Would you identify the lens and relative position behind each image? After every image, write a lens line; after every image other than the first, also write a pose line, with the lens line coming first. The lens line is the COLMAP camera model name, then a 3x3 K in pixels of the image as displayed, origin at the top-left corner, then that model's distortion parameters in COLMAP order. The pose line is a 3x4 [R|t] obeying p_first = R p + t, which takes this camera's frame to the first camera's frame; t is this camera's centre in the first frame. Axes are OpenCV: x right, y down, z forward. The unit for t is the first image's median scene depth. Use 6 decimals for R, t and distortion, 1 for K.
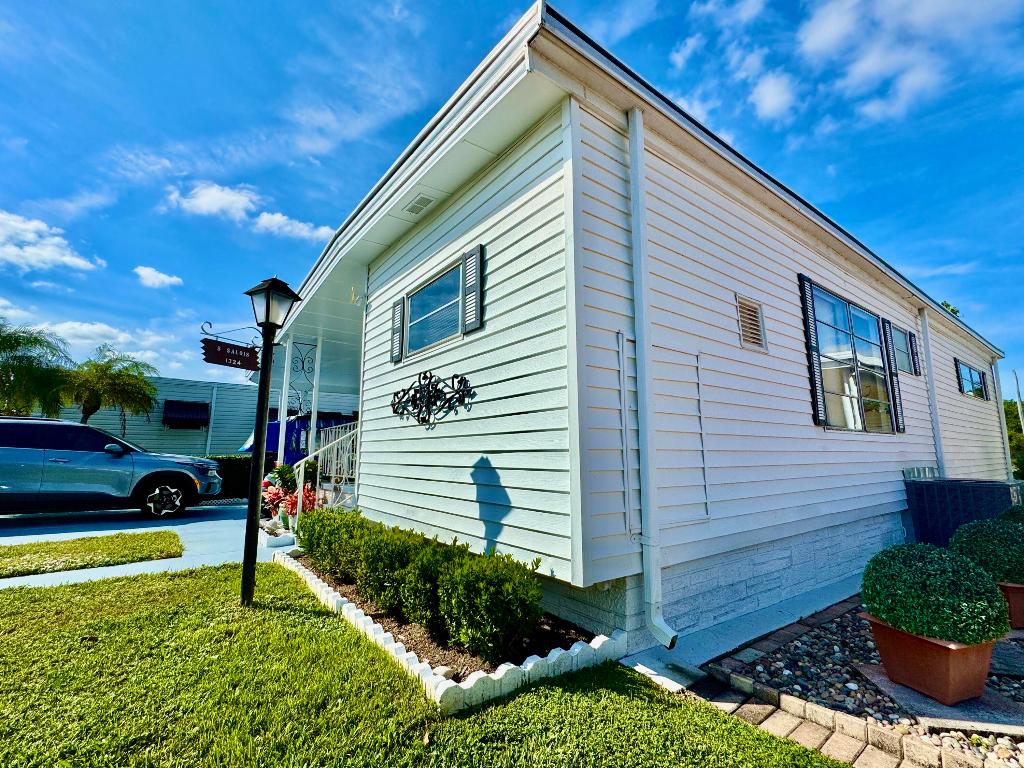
lens RADIAL K [[456.1, 0, 517.9], [0, 456.1, 384.8], [0, 0, 1]] dist [-0.012280, 0.008000]
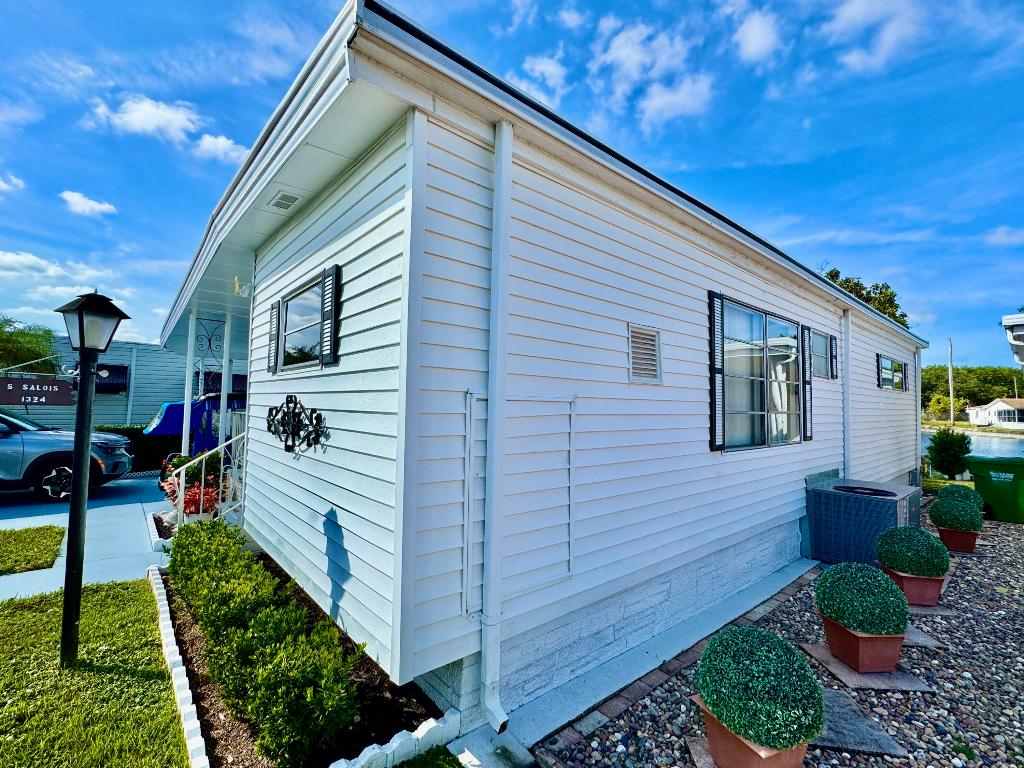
lens RADIAL K [[458.6, 0, 512.0], [0, 458.6, 384.0], [0, 0, 1]] dist [-0.022161, 0.018662]
pose [[0.997669, 0.020664, 0.065029, 0.203384], [-0.027588, 0.993827, 0.107457, -0.186391], [-0.062407, -0.109001, 0.992081, 0.087580]]
